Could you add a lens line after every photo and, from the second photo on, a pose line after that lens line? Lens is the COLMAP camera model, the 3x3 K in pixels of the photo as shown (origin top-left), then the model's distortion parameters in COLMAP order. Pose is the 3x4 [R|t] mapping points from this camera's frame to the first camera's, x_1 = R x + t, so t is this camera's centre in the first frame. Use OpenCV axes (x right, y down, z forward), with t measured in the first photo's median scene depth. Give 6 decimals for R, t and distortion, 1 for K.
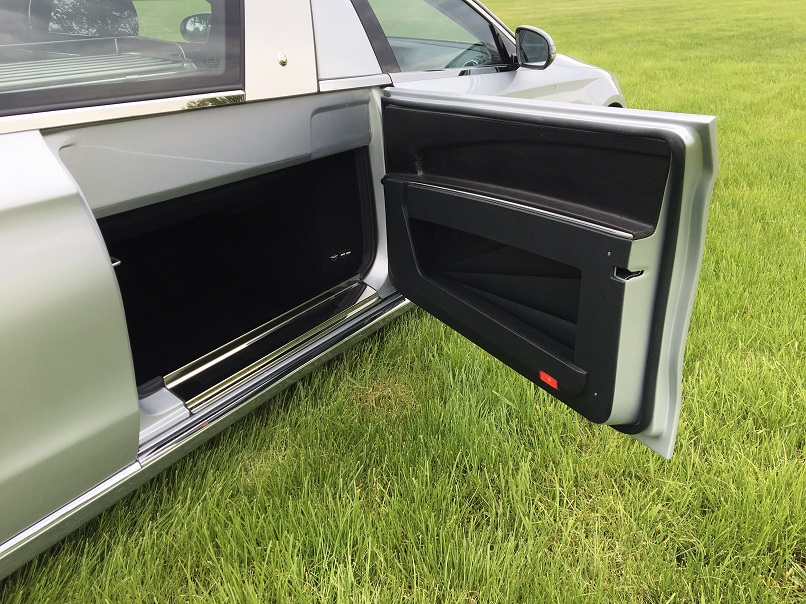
lens RADIAL K [[683.4, 0, 404.7], [0, 683.4, 301.3], [0, 0, 1]] dist [0.016481, 0.000677]
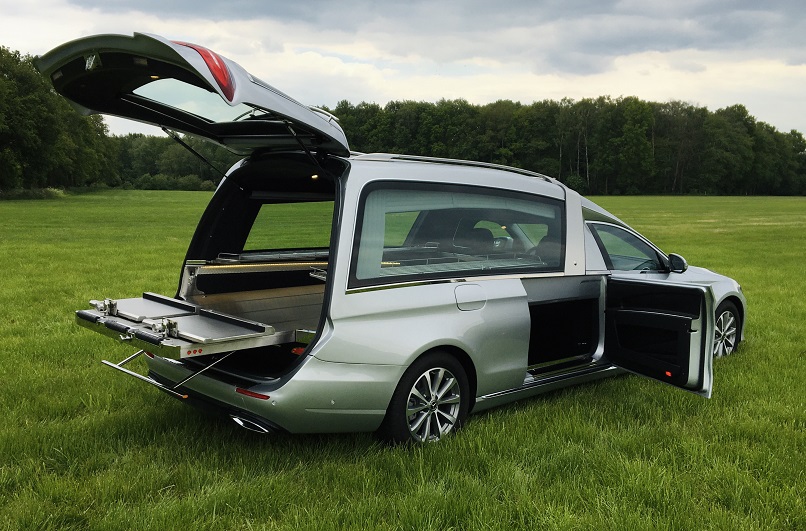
lens RADIAL K [[802.0, 0, 401.9], [0, 802.0, 300.2], [0, 0, 1]] dist [0.050487, 0.000110]
pose [[0.976295, 0.063117, -0.207037, -0.158766], [-0.119770, 0.954282, -0.273865, 0.706294], [0.180286, 0.292170, 0.939220, -1.973636]]
